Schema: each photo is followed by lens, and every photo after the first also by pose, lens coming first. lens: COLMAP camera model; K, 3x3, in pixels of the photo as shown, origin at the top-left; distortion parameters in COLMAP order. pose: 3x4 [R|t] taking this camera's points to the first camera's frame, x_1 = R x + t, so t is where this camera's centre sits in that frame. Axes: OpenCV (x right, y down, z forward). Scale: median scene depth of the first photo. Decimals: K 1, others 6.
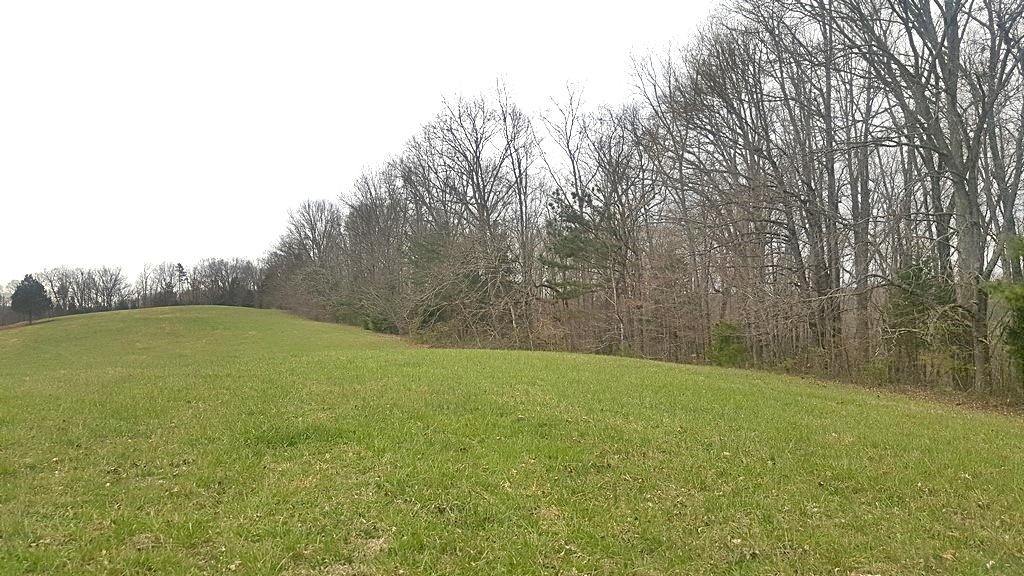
lens RADIAL K [[734.4, 0, 512.7], [0, 734.4, 314.1], [0, 0, 1]] dist [0.092518, -0.147099]
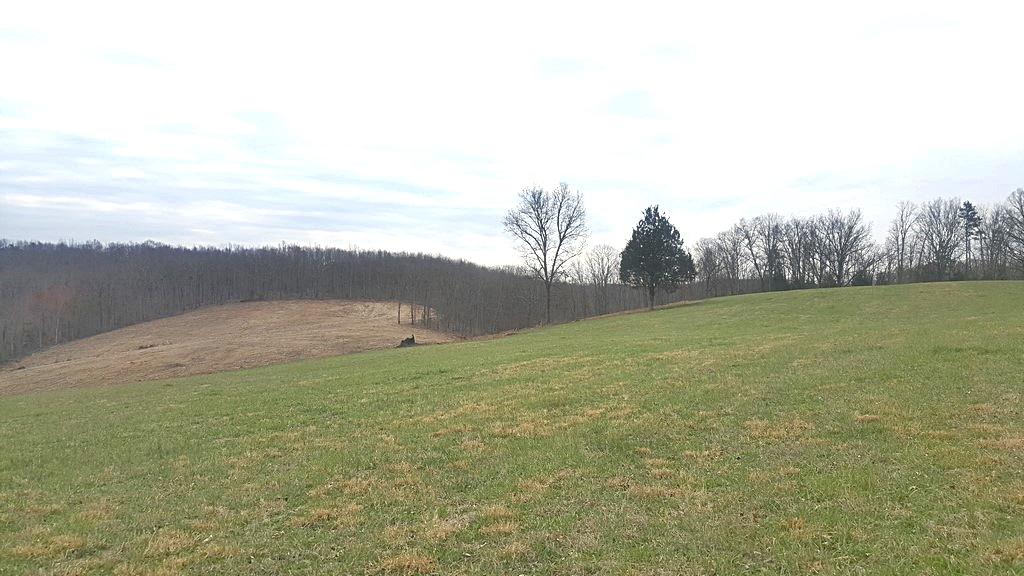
lens RADIAL K [[734.4, 0, 507.2], [0, 734.4, 291.8], [0, 0, 1]] dist [0.092518, -0.147099]
pose [[0.577674, 0.033503, -0.815580, -0.202477], [-0.037731, 0.999185, 0.014320, 0.000493], [0.815395, 0.022501, 0.578467, 0.425827]]
